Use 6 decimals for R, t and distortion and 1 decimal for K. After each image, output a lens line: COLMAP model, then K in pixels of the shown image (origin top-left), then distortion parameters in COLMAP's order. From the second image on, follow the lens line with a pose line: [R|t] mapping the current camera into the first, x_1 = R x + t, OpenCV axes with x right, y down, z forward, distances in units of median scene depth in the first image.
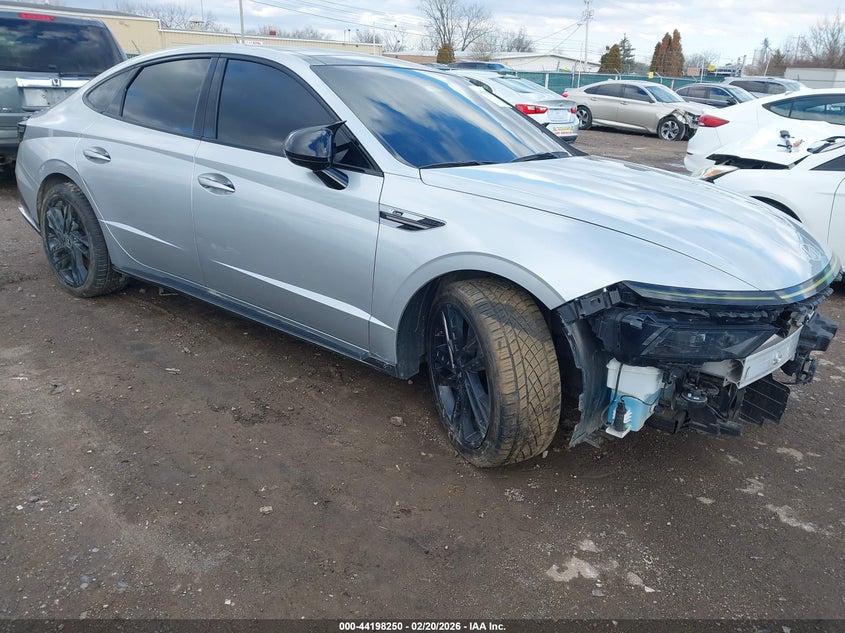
lens RADIAL K [[790.2, 0, 422.5], [0, 790.2, 316.5], [0, 0, 1]] dist [-0.007140, -0.004460]
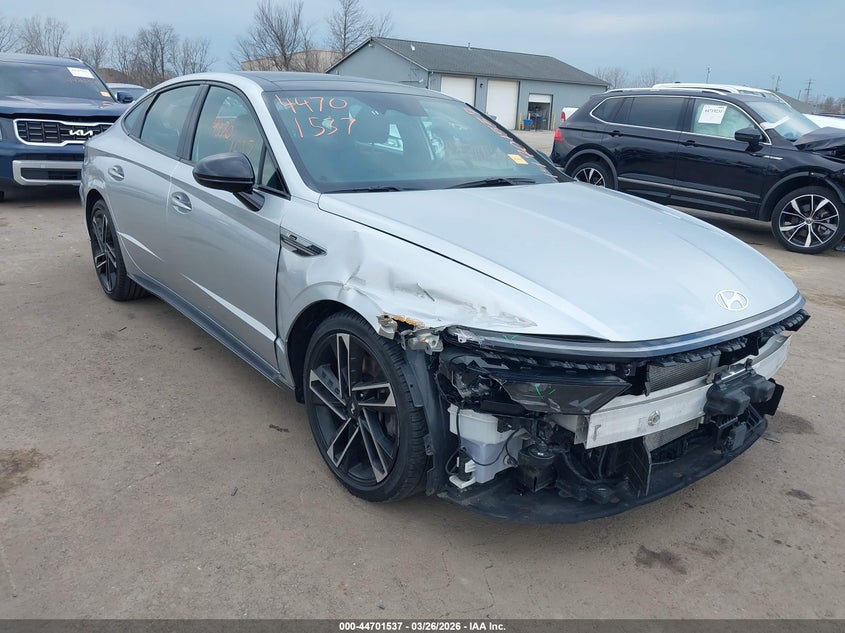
lens RADIAL K [[790.2, 0, 422.5], [0, 790.2, 316.5], [0, 0, 1]] dist [-0.007140, -0.004460]
pose [[0.960913, 0.063706, -0.269422, 0.402957], [-0.069386, 0.997522, -0.011599, -0.030374], [0.268016, 0.029839, 0.962952, 0.081632]]
